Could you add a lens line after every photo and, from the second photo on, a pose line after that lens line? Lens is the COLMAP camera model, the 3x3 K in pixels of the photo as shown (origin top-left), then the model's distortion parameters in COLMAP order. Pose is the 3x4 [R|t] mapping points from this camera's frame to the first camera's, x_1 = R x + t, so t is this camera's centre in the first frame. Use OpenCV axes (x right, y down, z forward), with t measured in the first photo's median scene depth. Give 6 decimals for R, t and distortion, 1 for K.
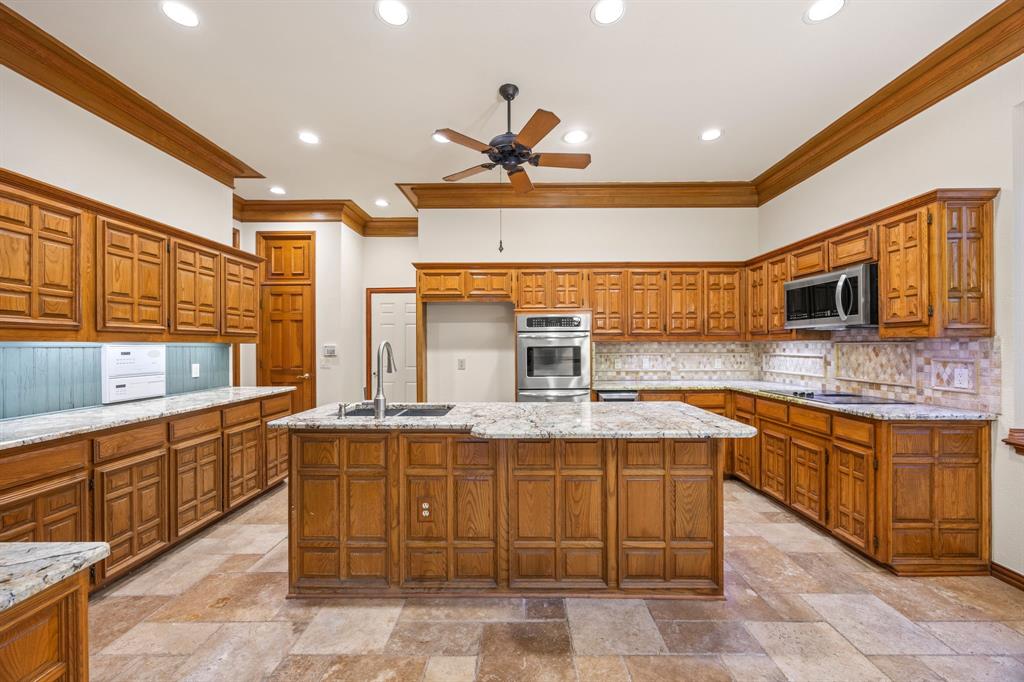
lens RADIAL K [[394.1, 0, 516.8], [0, 394.1, 344.0], [0, 0, 1]] dist [0.000603, -0.000337]
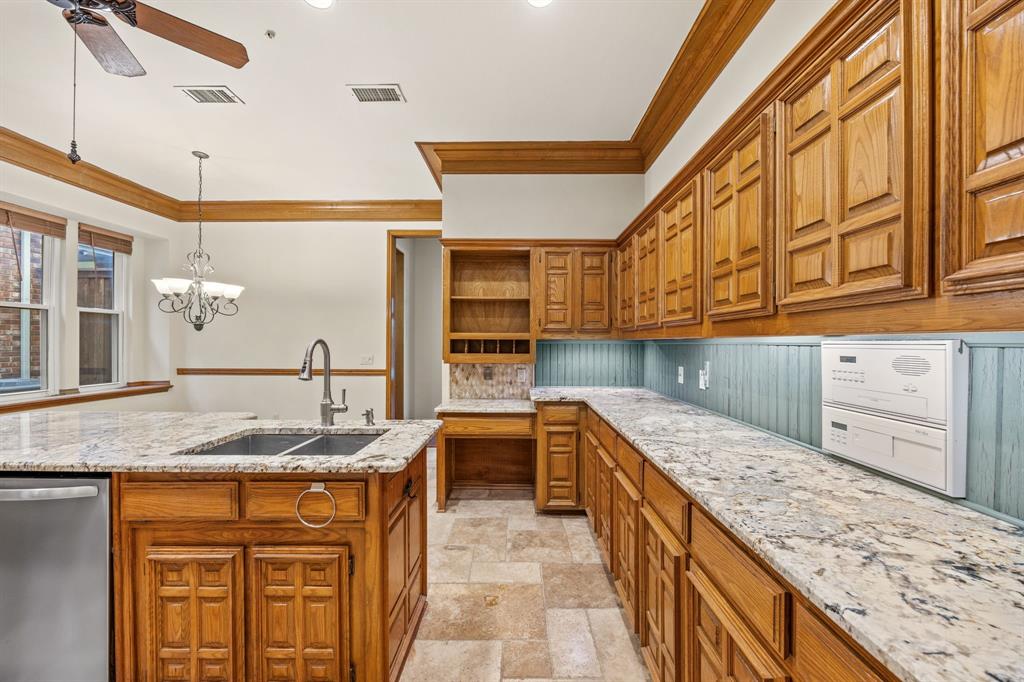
lens RADIAL K [[394.1, 0, 516.0], [0, 394.1, 340.9], [0, 0, 1]] dist [0.000603, -0.000337]
pose [[-0.999996, 0.002476, 0.001029, -0.523761], [0.002470, 0.999982, -0.005474, 0.003119], [-0.001043, -0.005471, -0.999984, 1.285766]]
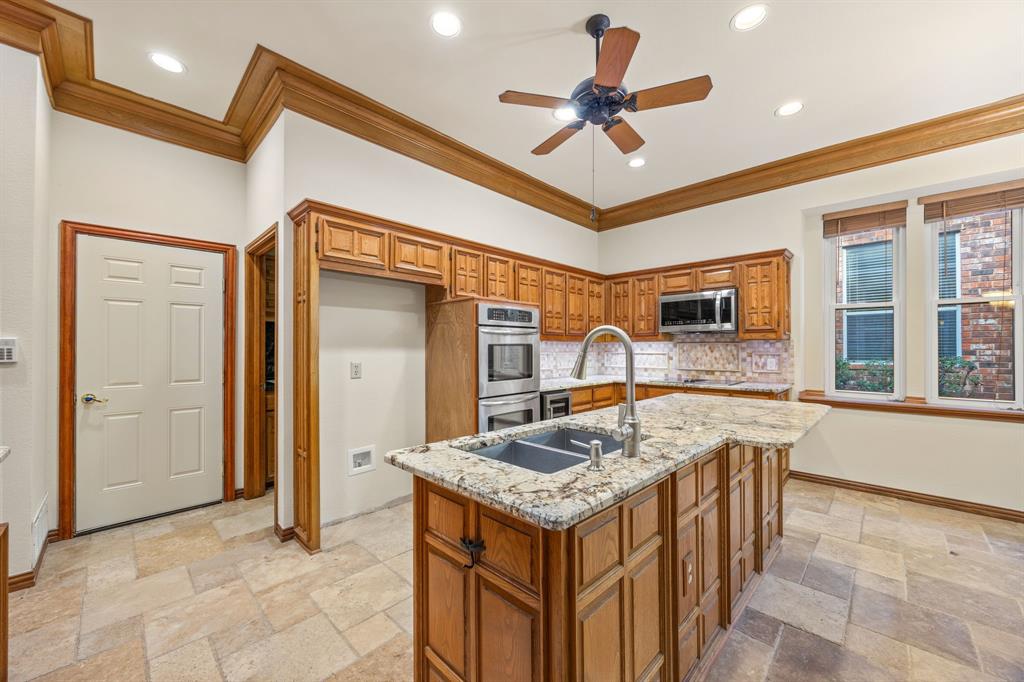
lens RADIAL K [[394.1, 0, 520.3], [0, 394.1, 344.7], [0, 0, 1]] dist [0.000603, -0.000337]
pose [[0.681981, 0.009961, 0.731302, -0.610253], [-0.003772, 0.999942, -0.010102, 0.018708], [-0.731360, 0.004131, 0.681979, 0.483706]]
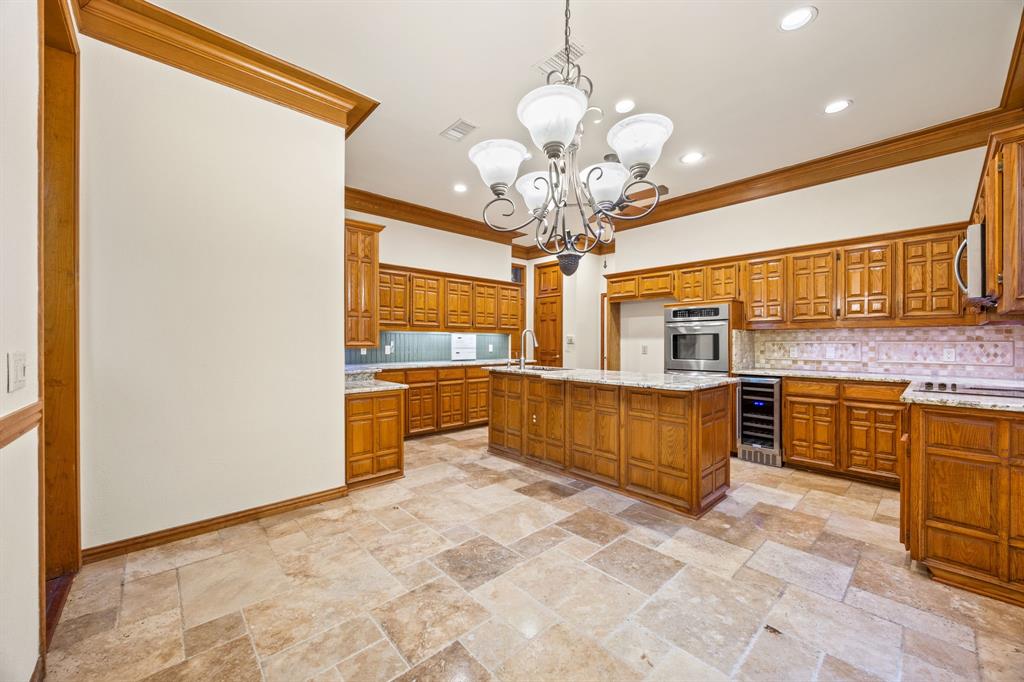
lens RADIAL K [[394.1, 0, 512.0], [0, 394.1, 341.7], [0, 0, 1]] dist [0.000603, -0.000337]
pose [[0.676683, 0.003643, -0.736265, 0.694527], [-0.003726, 0.999992, 0.001523, 0.035489], [0.736265, 0.001713, 0.676691, -0.220697]]
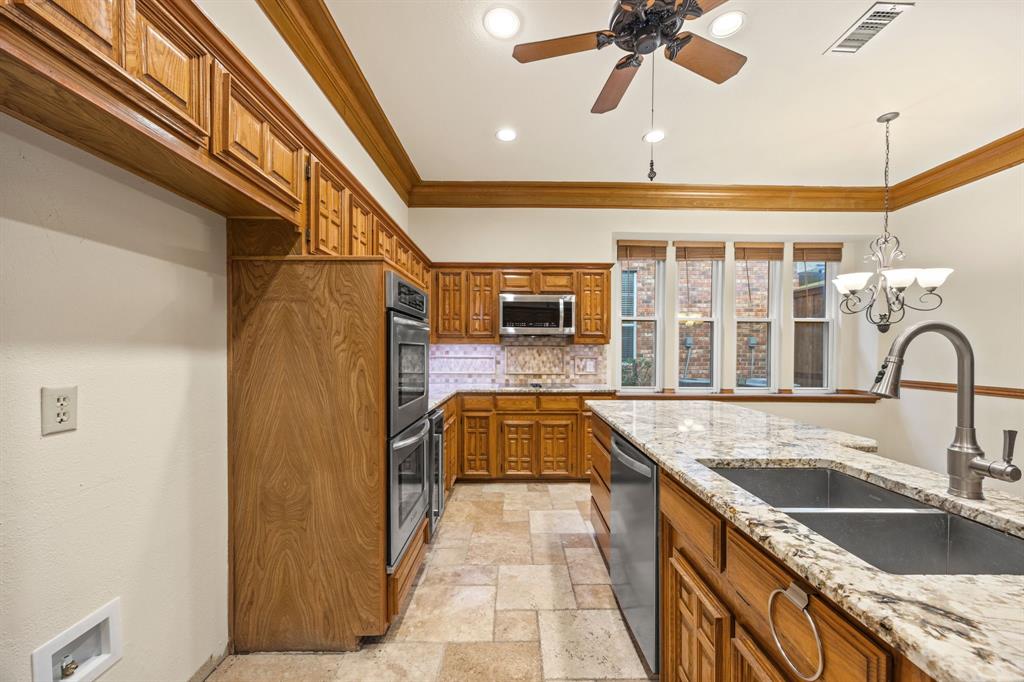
lens RADIAL K [[394.1, 0, 521.6], [0, 394.1, 355.8], [0, 0, 1]] dist [0.000603, -0.000337]
pose [[-0.022575, -0.005273, 0.999731, -0.527328], [-0.006752, 0.999964, 0.005122, 0.022104], [-0.999722, -0.006634, -0.022610, 1.026399]]
